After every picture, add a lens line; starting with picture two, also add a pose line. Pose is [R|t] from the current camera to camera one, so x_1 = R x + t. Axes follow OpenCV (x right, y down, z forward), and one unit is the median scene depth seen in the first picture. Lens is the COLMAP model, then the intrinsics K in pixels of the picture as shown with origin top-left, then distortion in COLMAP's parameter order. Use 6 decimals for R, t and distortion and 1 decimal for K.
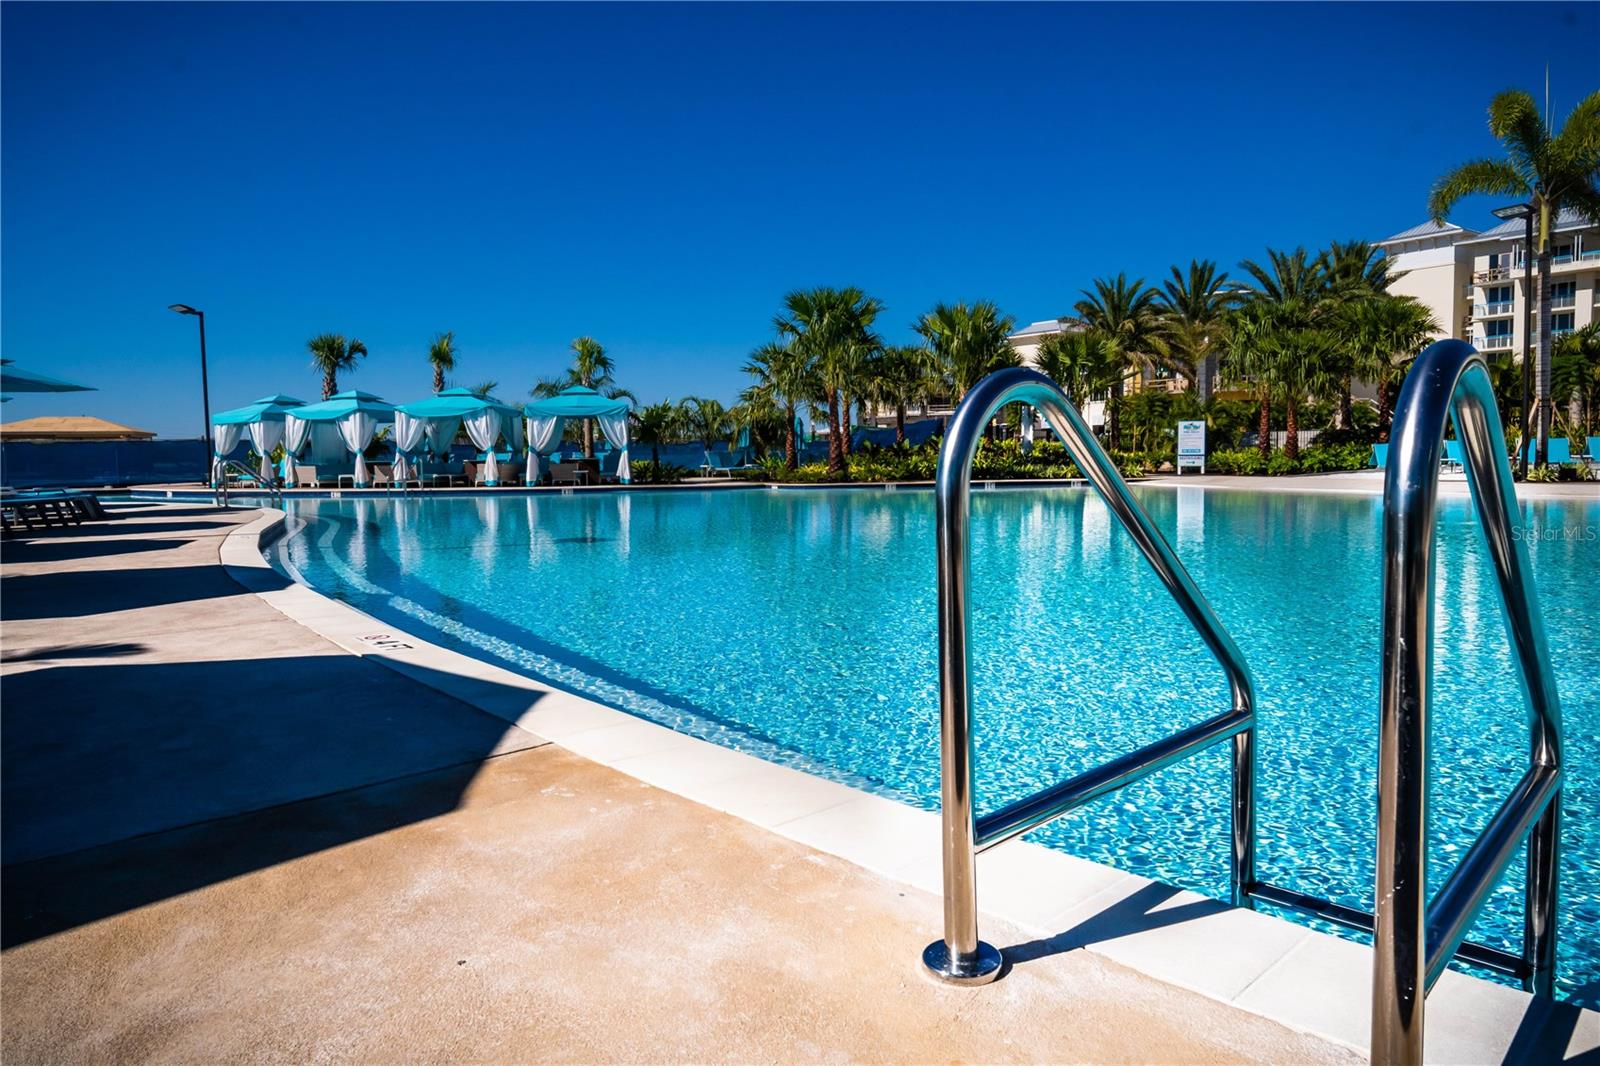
lens RADIAL K [[1167.7, 0, 840.4], [0, 1167.7, 548.8], [0, 0, 1]] dist [-0.003708, 0.004308]
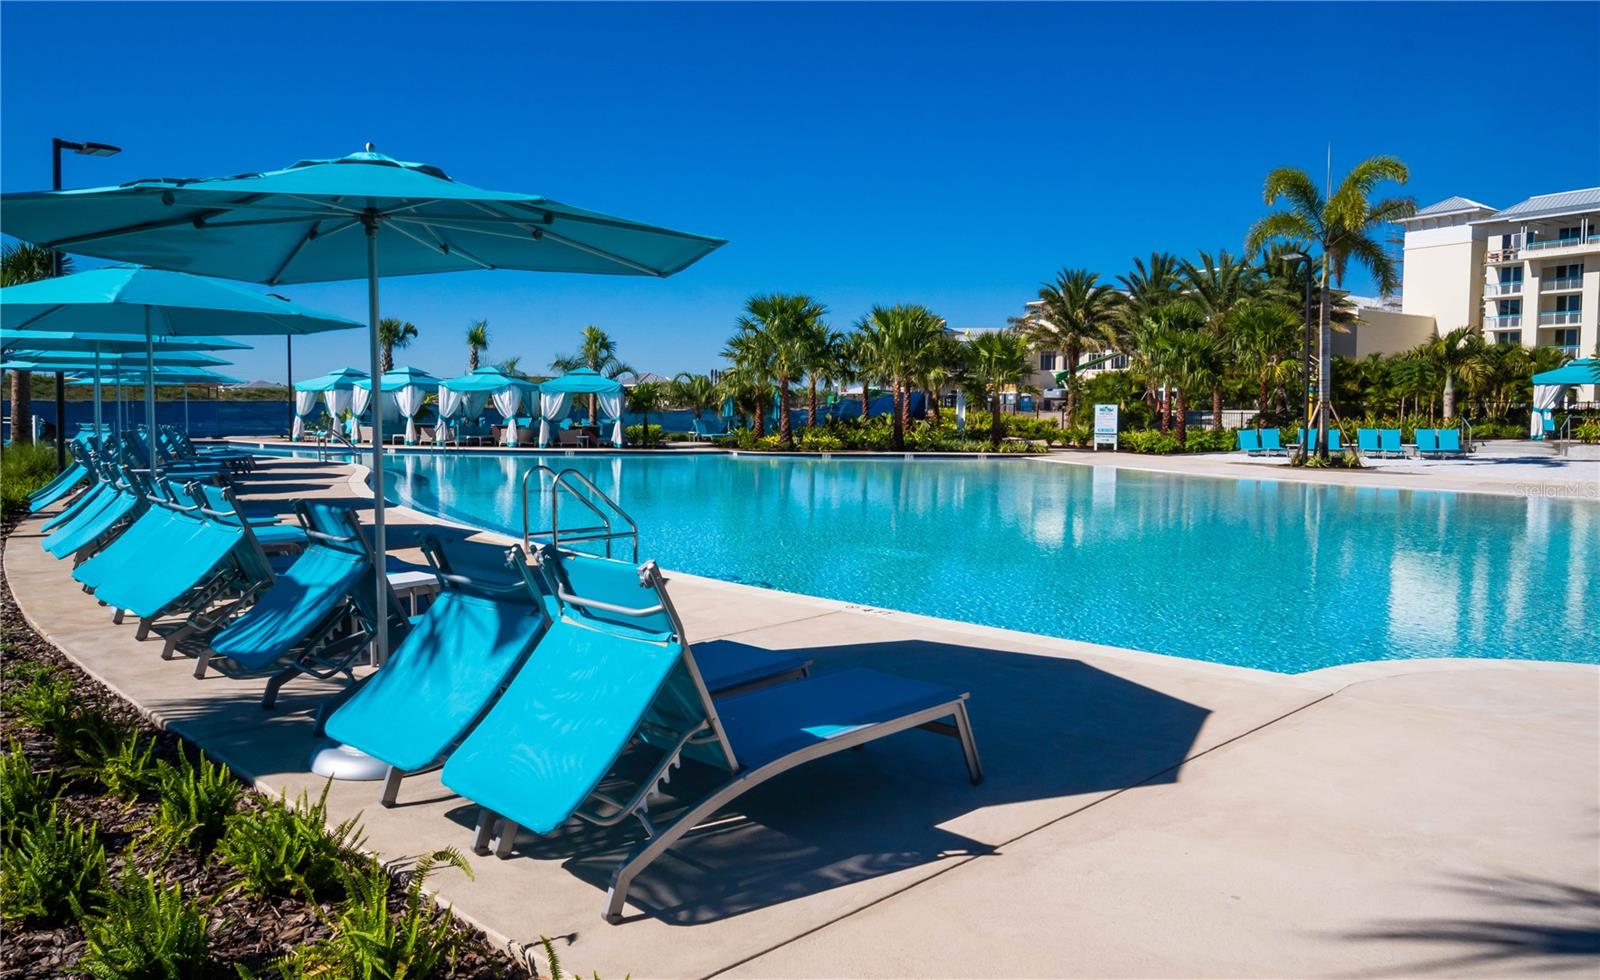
lens RADIAL K [[1257.2, 0, 796.7], [0, 1257.2, 486.9], [0, 0, 1]] dist [0.001192, -0.001333]
pose [[0.996258, 0.028491, -0.081594, 0.107072], [-0.029922, 0.999418, -0.016376, 0.002099], [0.081080, 0.018756, 0.996531, -0.291664]]
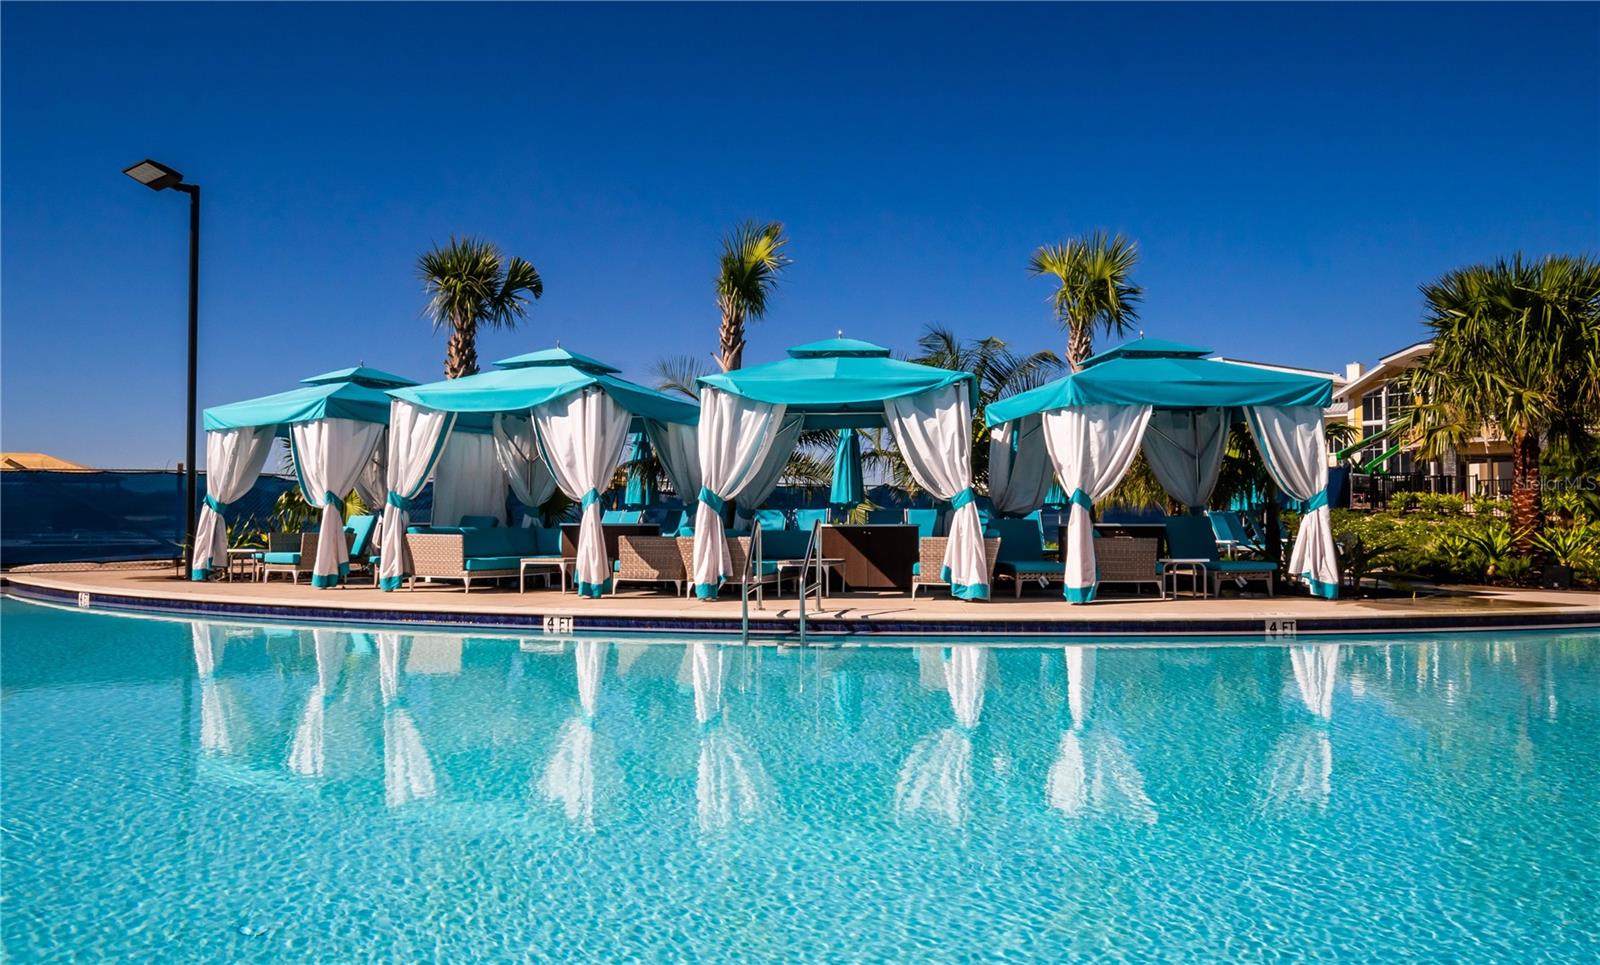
lens RADIAL K [[1188.8, 0, 799.7], [0, 1188.8, 486.3], [0, 0, 1]] dist [0.003670, 0.001510]
pose [[0.999671, 0.013776, -0.021651, -0.313380], [-0.015985, 0.994298, -0.105431, -0.044490], [0.020075, 0.105742, 0.994191, 0.578911]]
